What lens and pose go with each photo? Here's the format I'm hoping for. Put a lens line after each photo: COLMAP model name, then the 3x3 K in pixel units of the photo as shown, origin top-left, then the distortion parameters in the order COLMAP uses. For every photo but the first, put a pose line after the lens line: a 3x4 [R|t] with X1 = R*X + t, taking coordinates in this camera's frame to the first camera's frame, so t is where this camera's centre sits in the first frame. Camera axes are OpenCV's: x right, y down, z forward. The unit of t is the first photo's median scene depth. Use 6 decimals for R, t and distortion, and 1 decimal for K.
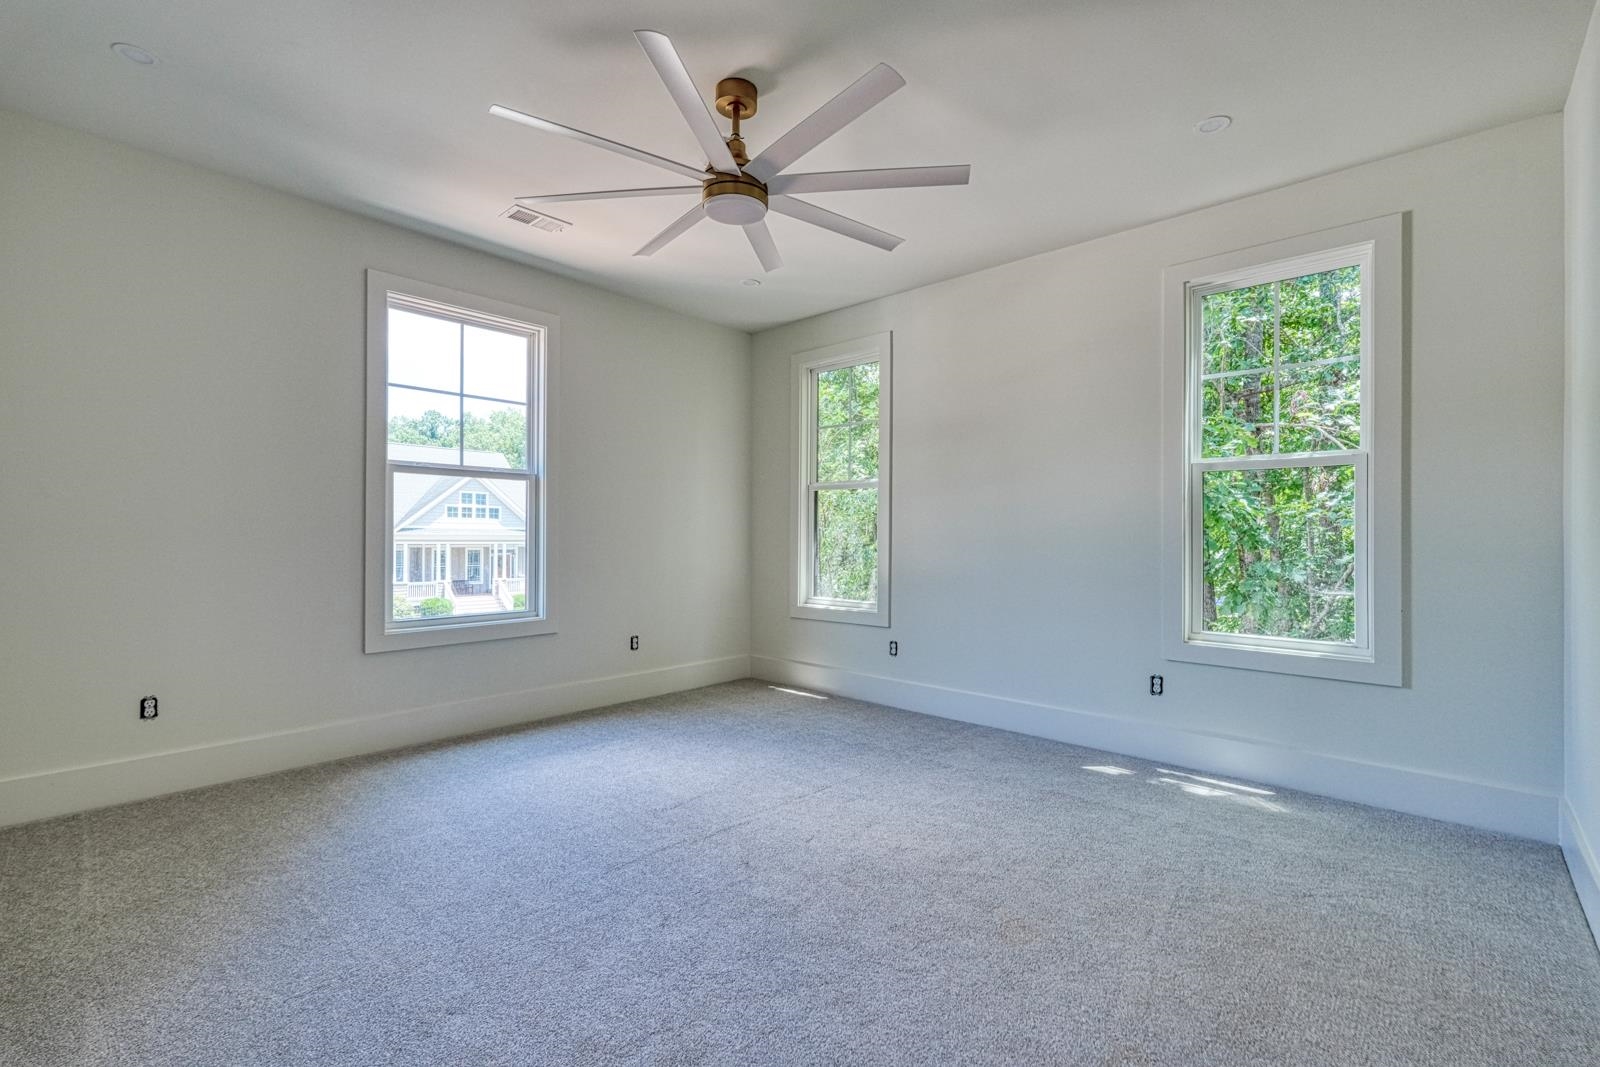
lens RADIAL K [[712.5, 0, 800.1], [0, 712.5, 529.5], [0, 0, 1]] dist [0.003044, 0.000088]
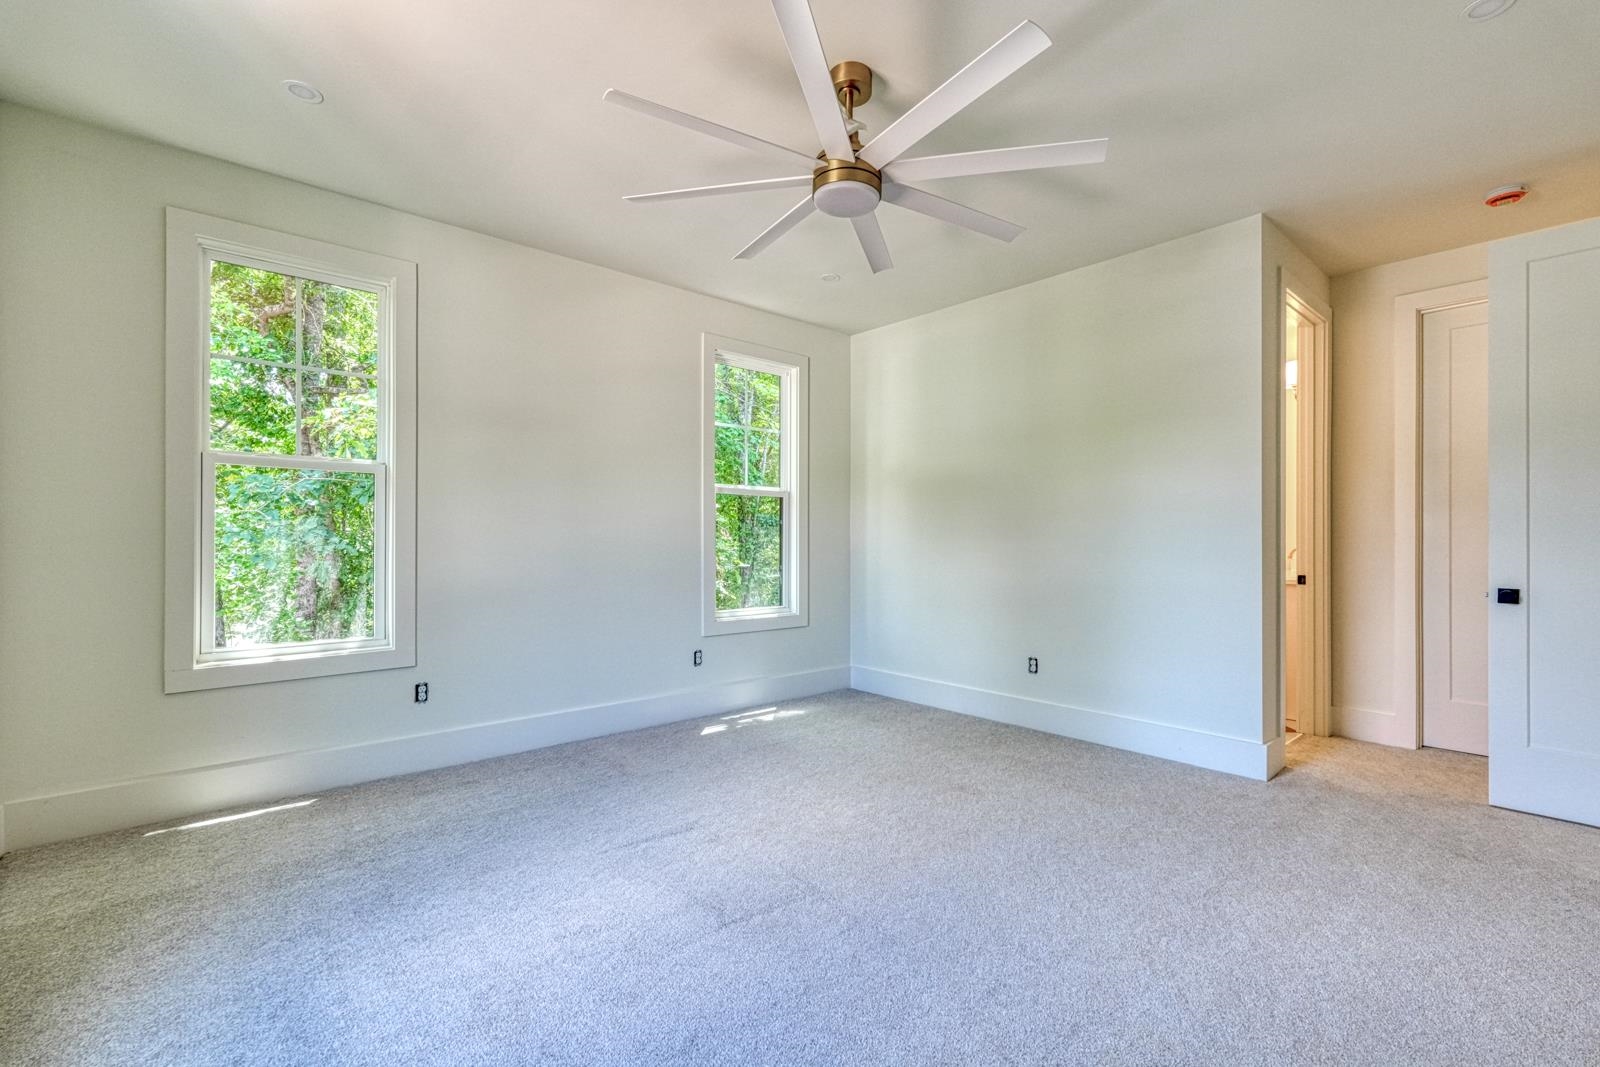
lens RADIAL K [[712.5, 0, 802.7], [0, 712.5, 538.0], [0, 0, 1]] dist [0.003044, 0.000088]
pose [[0.086599, 0.000205, 0.996243, -0.786222], [-0.009244, 0.999957, 0.000598, 0.001695], [-0.996200, -0.009261, 0.086598, 0.735185]]
